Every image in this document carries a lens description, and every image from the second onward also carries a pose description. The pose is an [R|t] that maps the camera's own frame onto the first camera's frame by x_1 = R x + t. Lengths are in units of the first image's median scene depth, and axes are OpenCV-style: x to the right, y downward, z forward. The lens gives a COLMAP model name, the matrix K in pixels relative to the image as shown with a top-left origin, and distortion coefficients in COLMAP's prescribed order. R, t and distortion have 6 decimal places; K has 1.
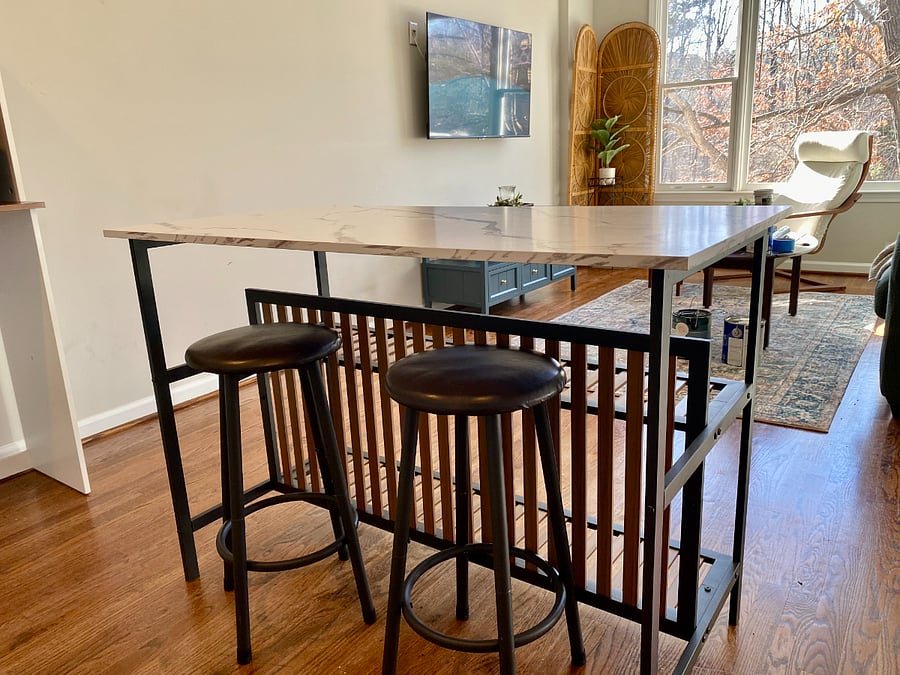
lens RADIAL K [[686.4, 0, 450.0], [0, 686.4, 337.5], [0, 0, 1]] dist [0.091354, -0.108363]
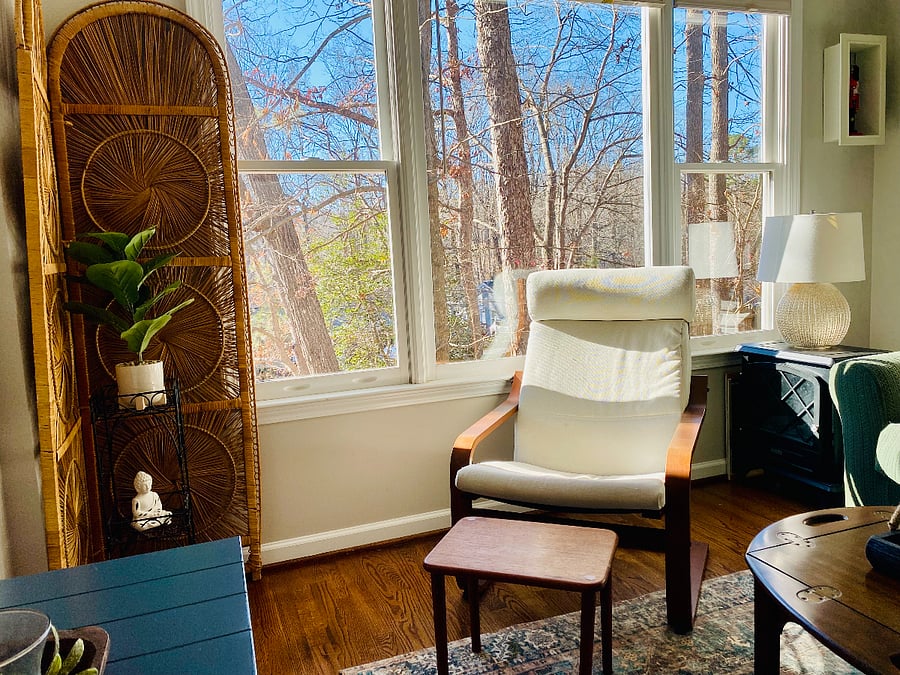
lens RADIAL K [[686.4, 0, 450.0], [0, 686.4, 337.5], [0, 0, 1]] dist [0.091354, -0.108363]
pose [[0.583229, -0.071141, 0.809187, 0.031425], [0.249611, 0.963657, -0.095187, -0.187328], [-0.773006, 0.257498, 0.579790, 0.681127]]
